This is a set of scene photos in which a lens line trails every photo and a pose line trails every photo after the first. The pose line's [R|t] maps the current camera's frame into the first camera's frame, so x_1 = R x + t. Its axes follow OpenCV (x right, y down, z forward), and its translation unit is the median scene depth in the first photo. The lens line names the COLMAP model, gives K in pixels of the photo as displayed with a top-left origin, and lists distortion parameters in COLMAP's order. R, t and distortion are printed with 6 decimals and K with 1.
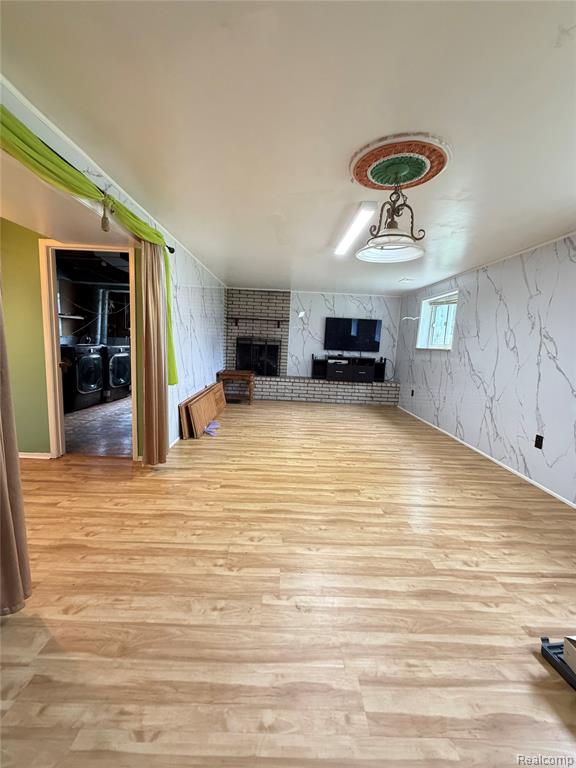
lens RADIAL K [[309.1, 0, 285.7], [0, 309.1, 384.8], [0, 0, 1]] dist [0.002766, -0.000236]
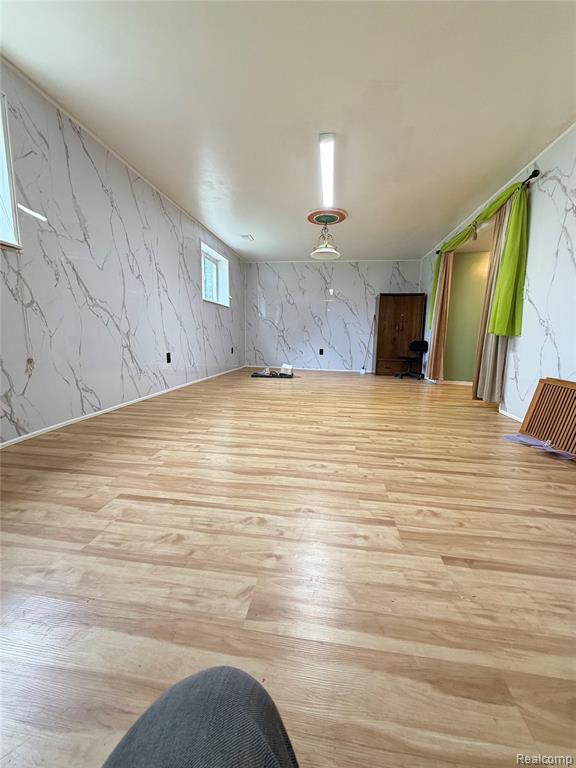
lens RADIAL K [[309.1, 0, 290.1], [0, 309.1, 379.2], [0, 0, 1]] dist [0.002766, -0.000236]
pose [[-0.986457, -0.086732, 0.139214, 0.105188], [-0.044406, 0.958280, 0.282362, -0.096524], [-0.157896, 0.272356, -0.949153, 1.778228]]
